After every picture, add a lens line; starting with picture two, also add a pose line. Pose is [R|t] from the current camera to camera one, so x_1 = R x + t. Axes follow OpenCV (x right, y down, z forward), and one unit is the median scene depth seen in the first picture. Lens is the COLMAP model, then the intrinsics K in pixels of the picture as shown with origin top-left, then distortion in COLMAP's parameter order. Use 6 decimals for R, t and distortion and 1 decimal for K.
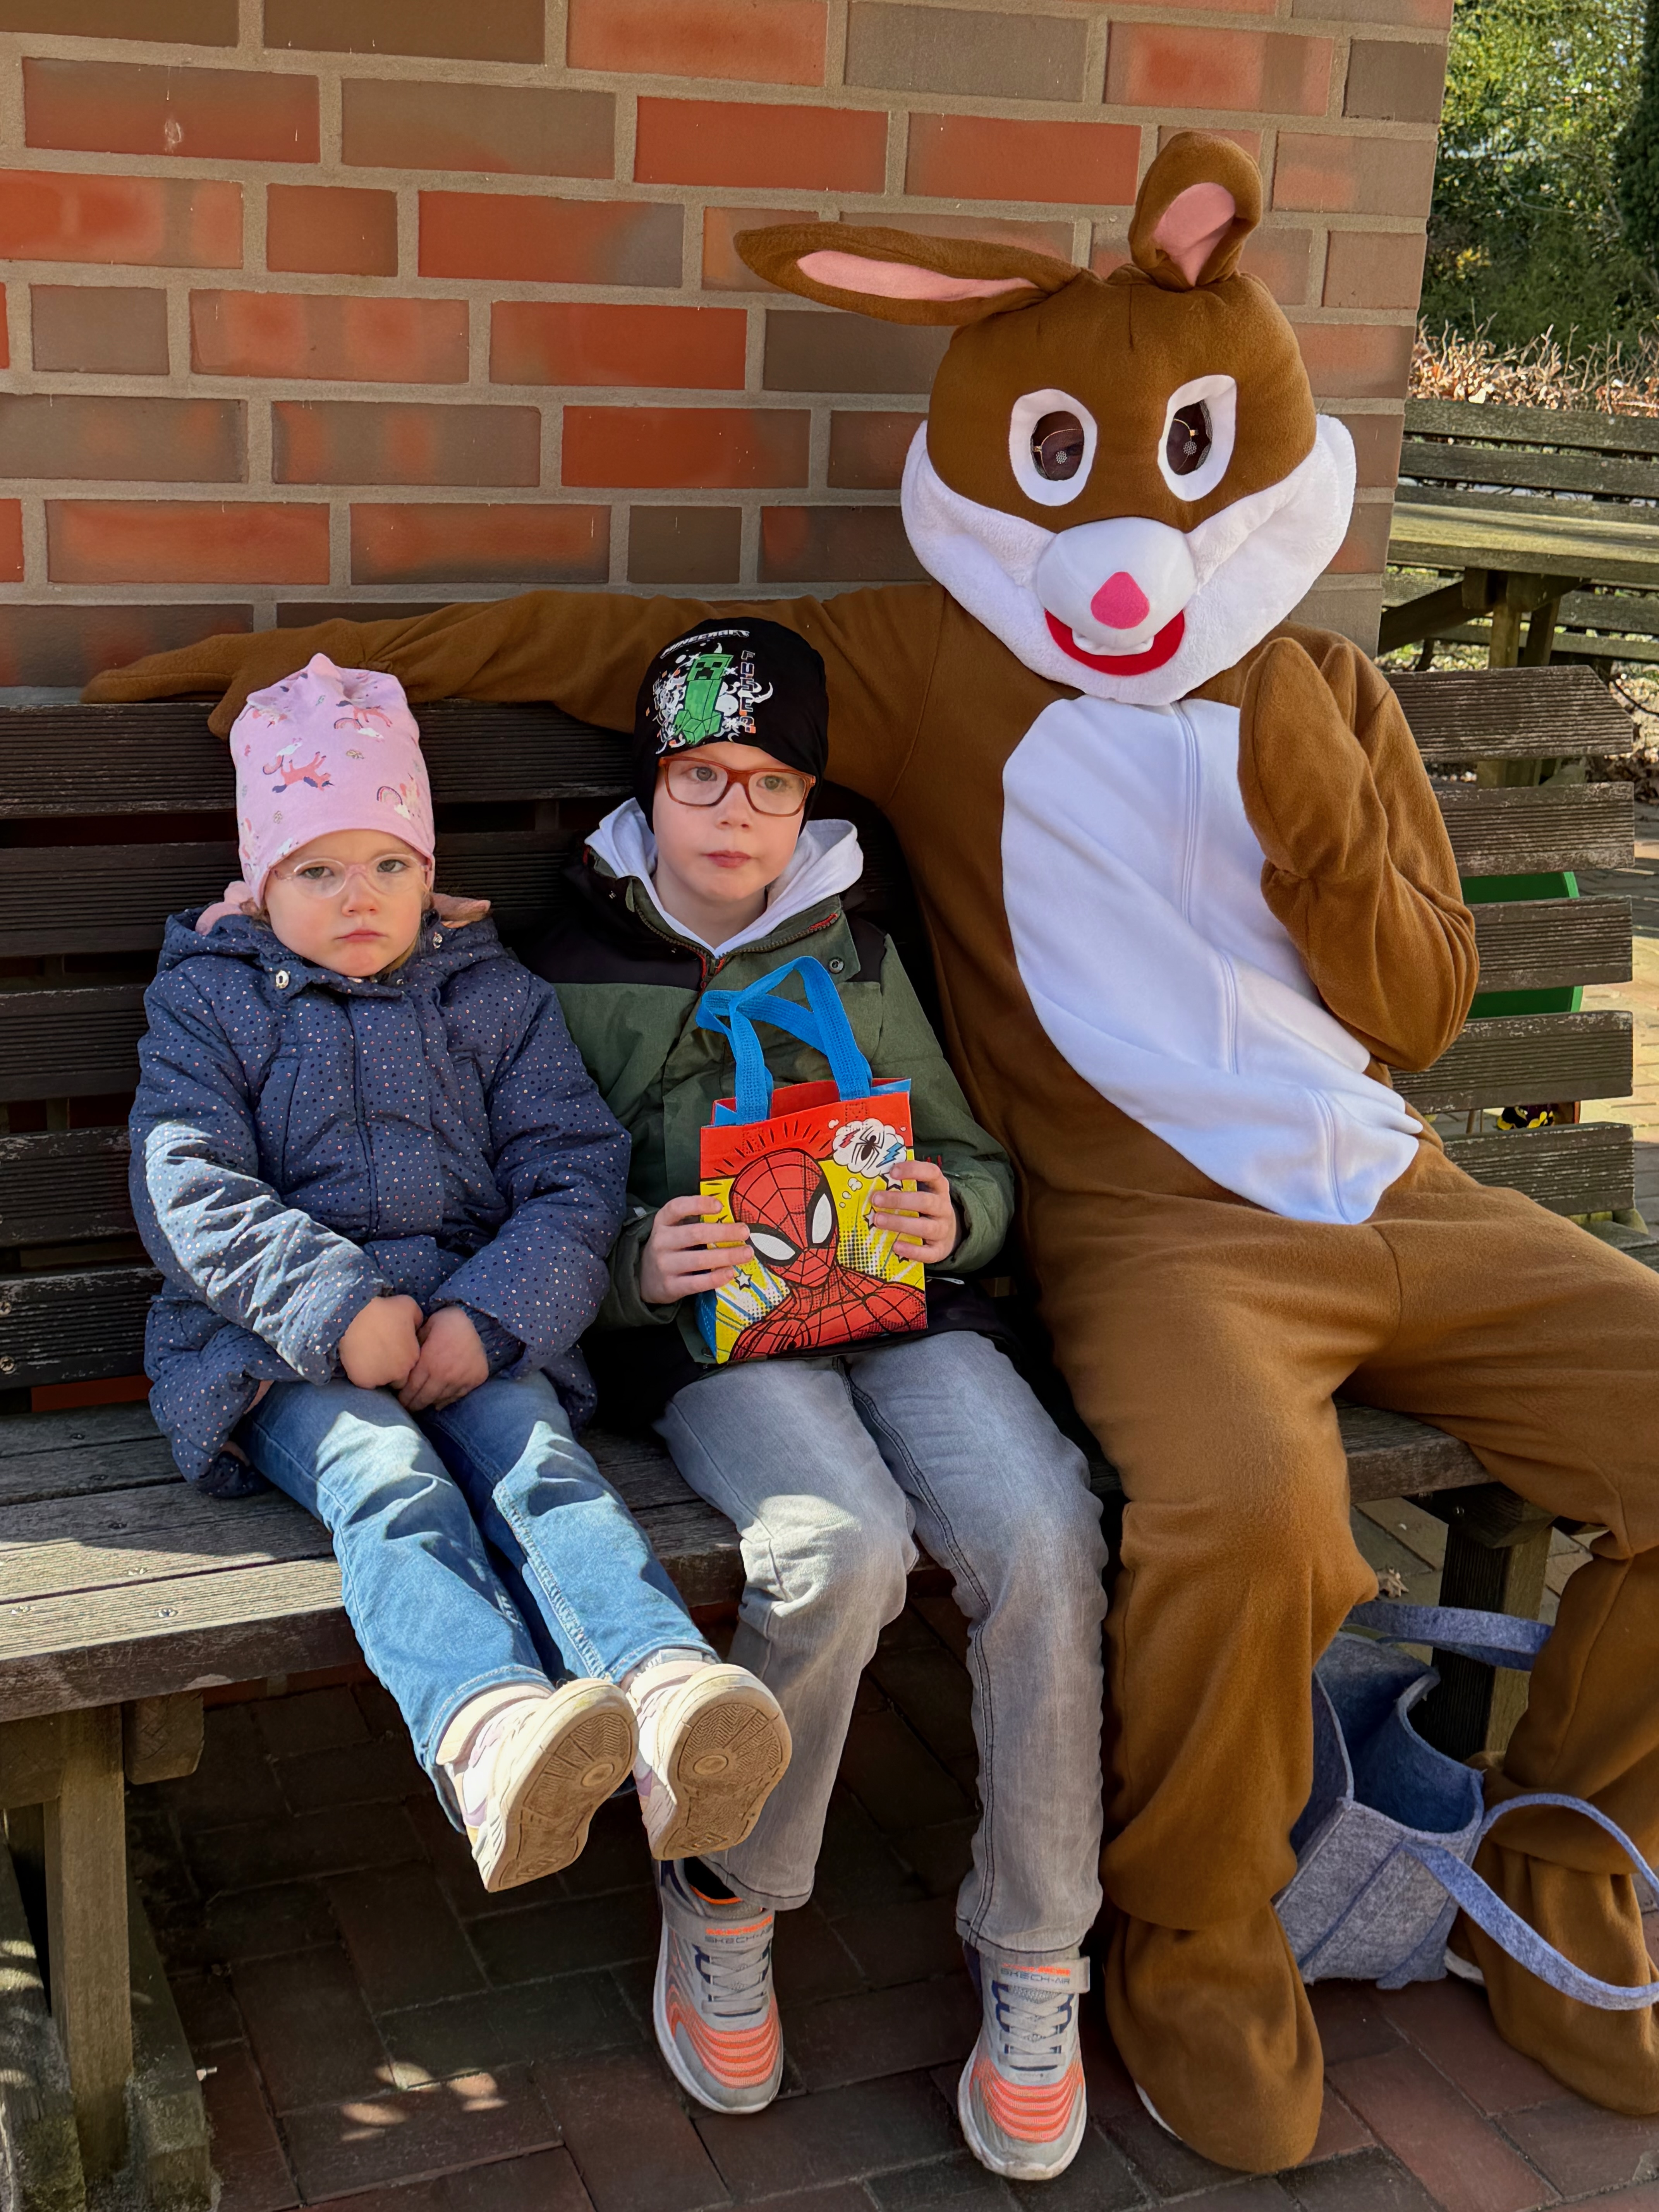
lens RADIAL K [[2800.7, 0, 828.4], [0, 2800.7, 1109.2], [0, 0, 1]] dist [0.079881, 0.000000]
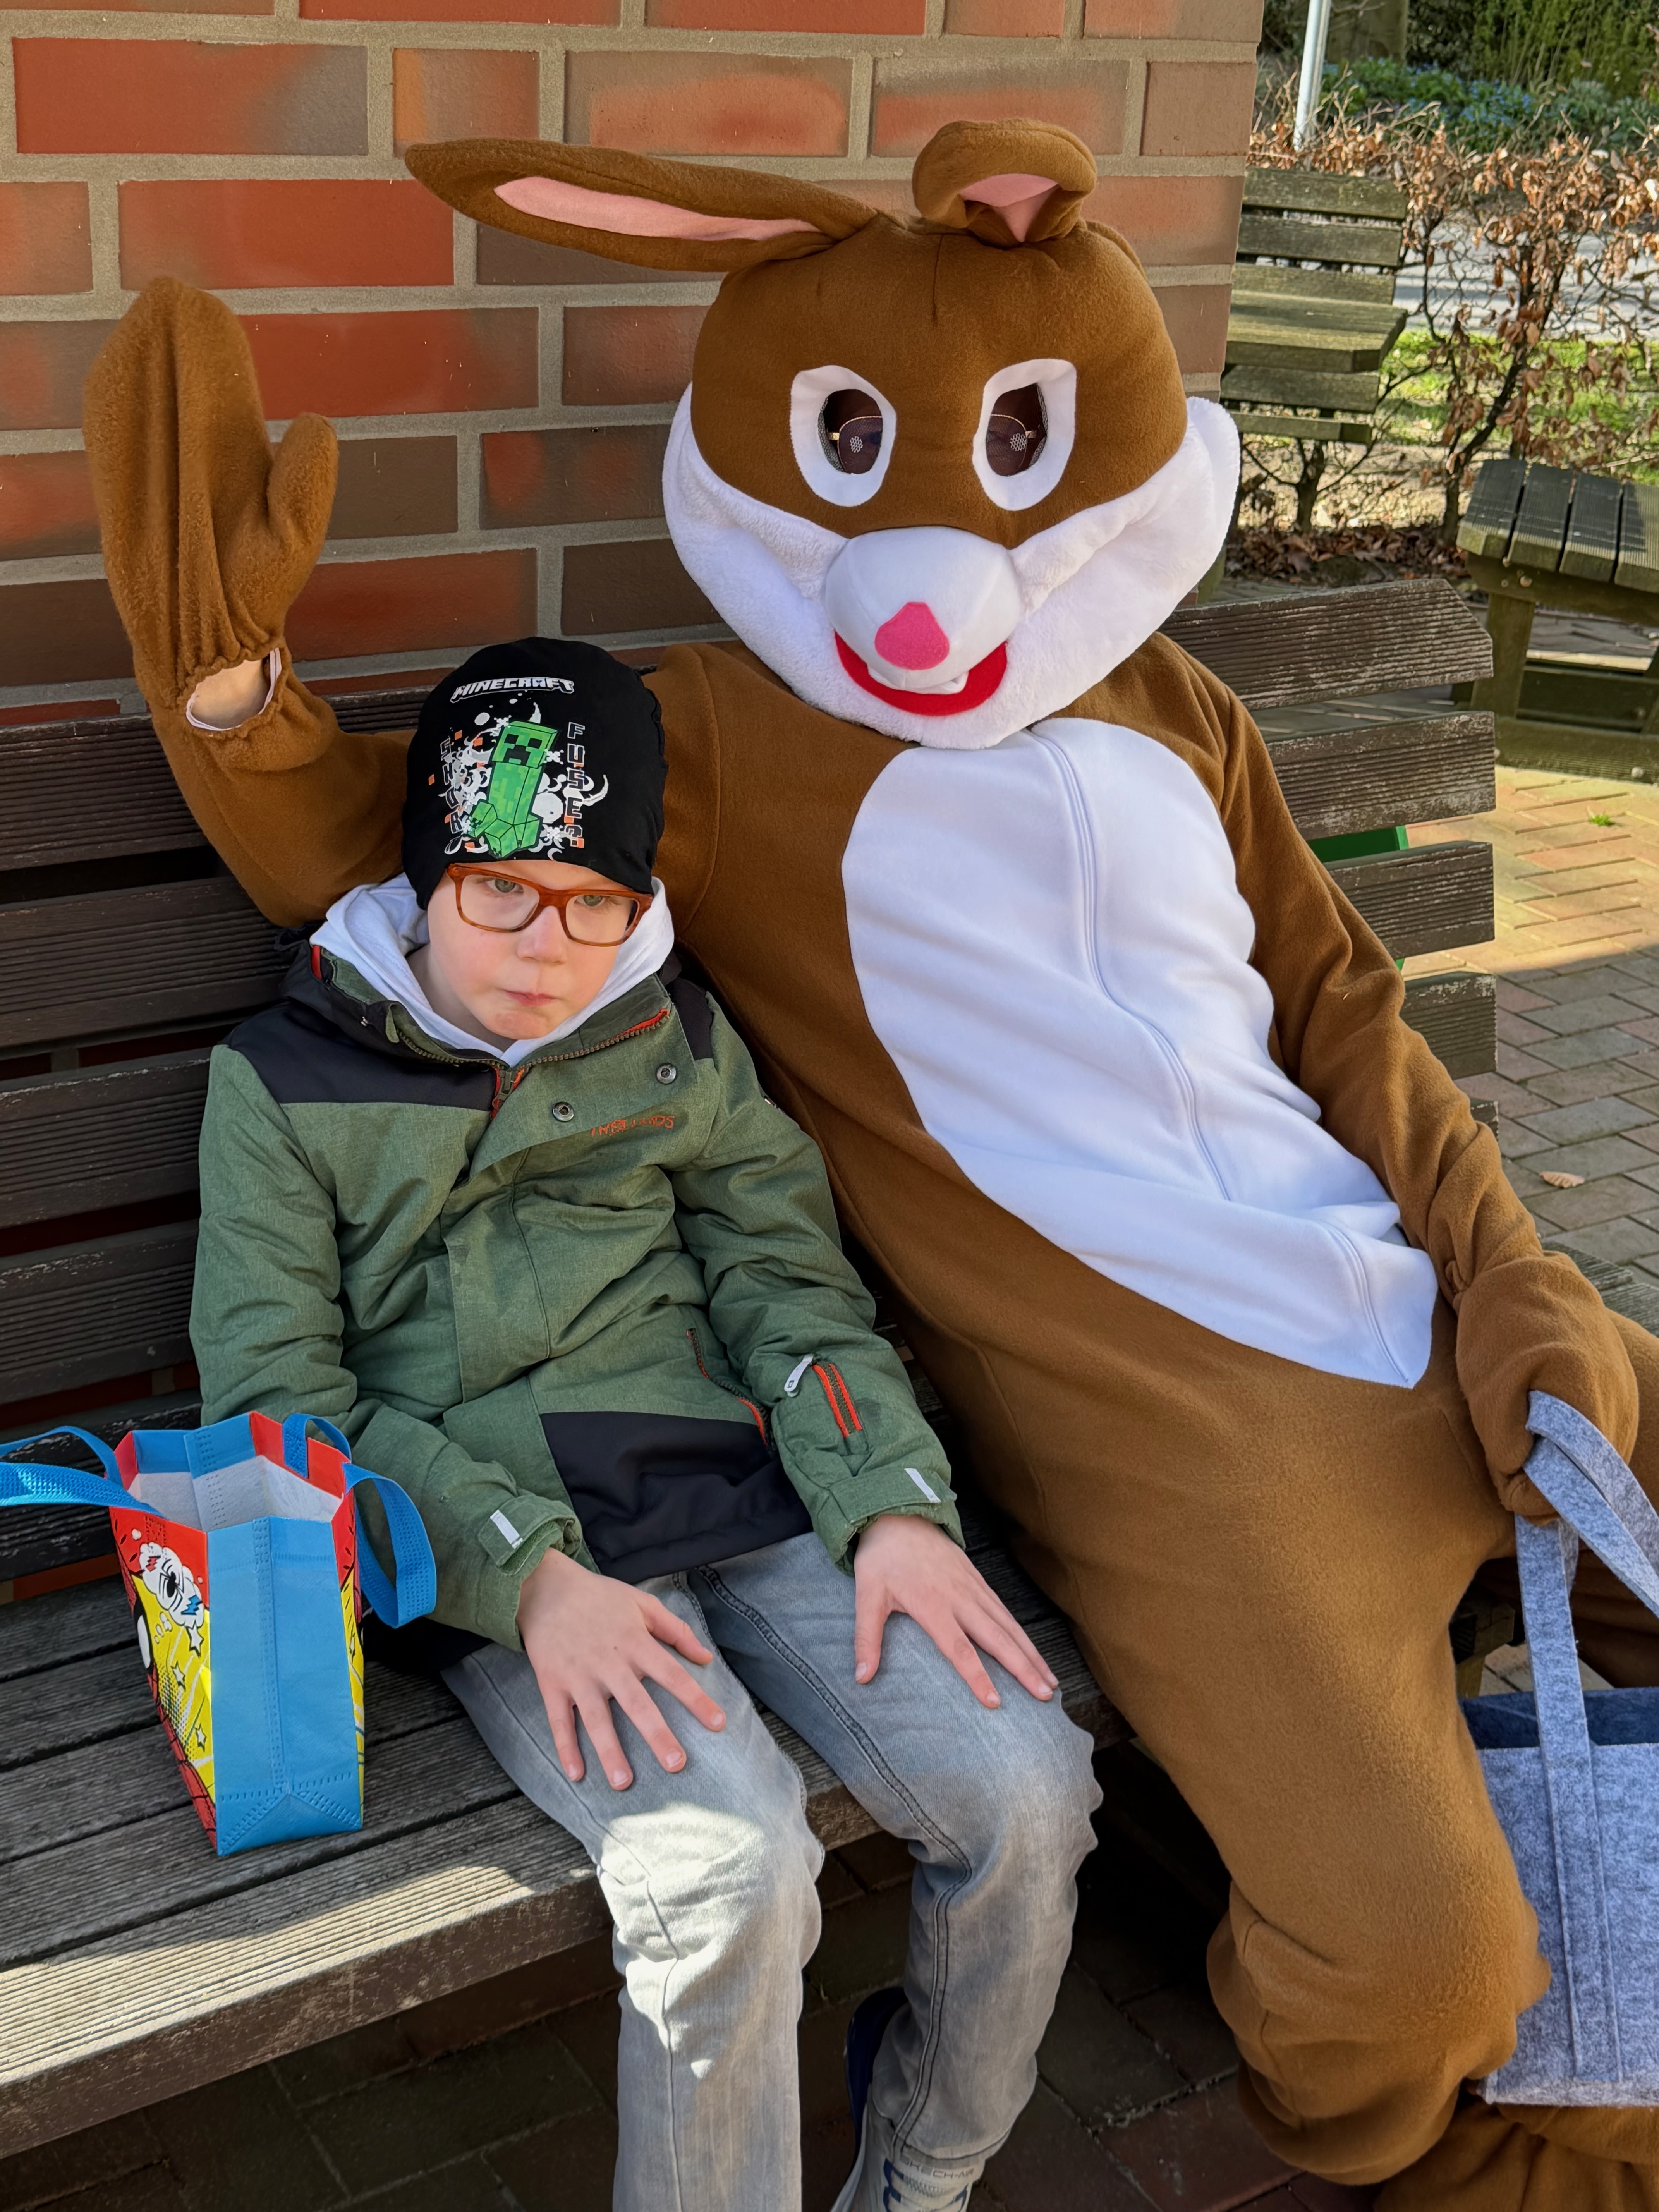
lens RADIAL K [[2800.7, 0, 819.1], [0, 2800.7, 1062.6], [0, 0, 1]] dist [0.079881, 0.000000]
pose [[0.986460, -0.059095, 0.152988, -0.062794], [0.045679, 0.994914, 0.089771, -0.108966], [-0.157515, -0.081567, 0.984142, 0.203503]]
